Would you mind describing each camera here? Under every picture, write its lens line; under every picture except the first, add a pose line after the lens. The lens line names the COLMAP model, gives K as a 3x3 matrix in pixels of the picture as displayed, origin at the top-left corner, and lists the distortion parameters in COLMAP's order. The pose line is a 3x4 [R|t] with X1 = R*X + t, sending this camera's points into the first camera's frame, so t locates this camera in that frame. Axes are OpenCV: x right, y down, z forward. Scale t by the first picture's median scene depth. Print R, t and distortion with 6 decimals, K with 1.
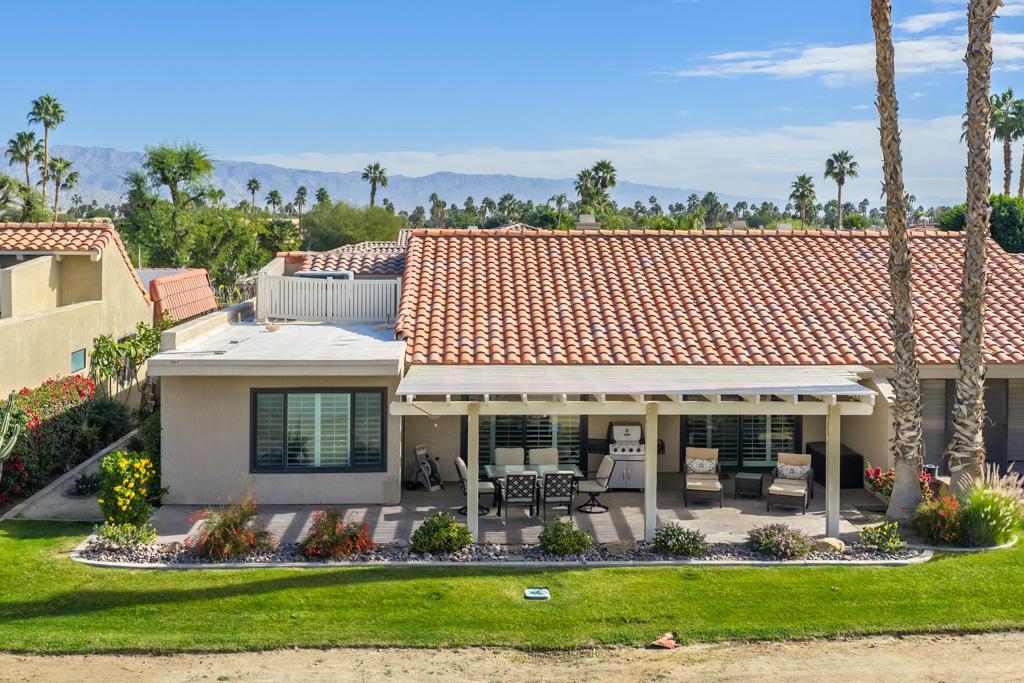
lens RADIAL K [[1220.6, 0, 614.6], [0, 1220.6, 195.9], [0, 0, 1]] dist [0.010500, 0.018404]
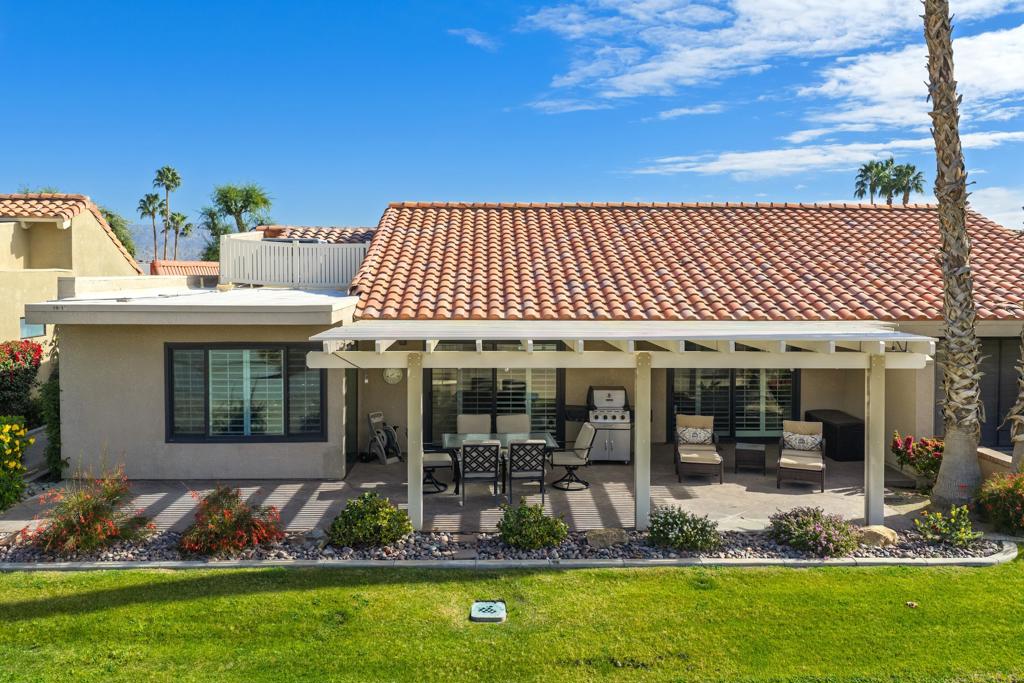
lens RADIAL K [[854.4, 0, 558.9], [0, 854.4, 278.3], [0, 0, 1]] dist [0.005855, -0.002443]
pose [[0.999231, -0.007461, -0.038502, -0.002022], [0.008529, 0.999581, 0.027662, 0.102281], [0.038279, -0.027970, 0.998876, 0.436481]]
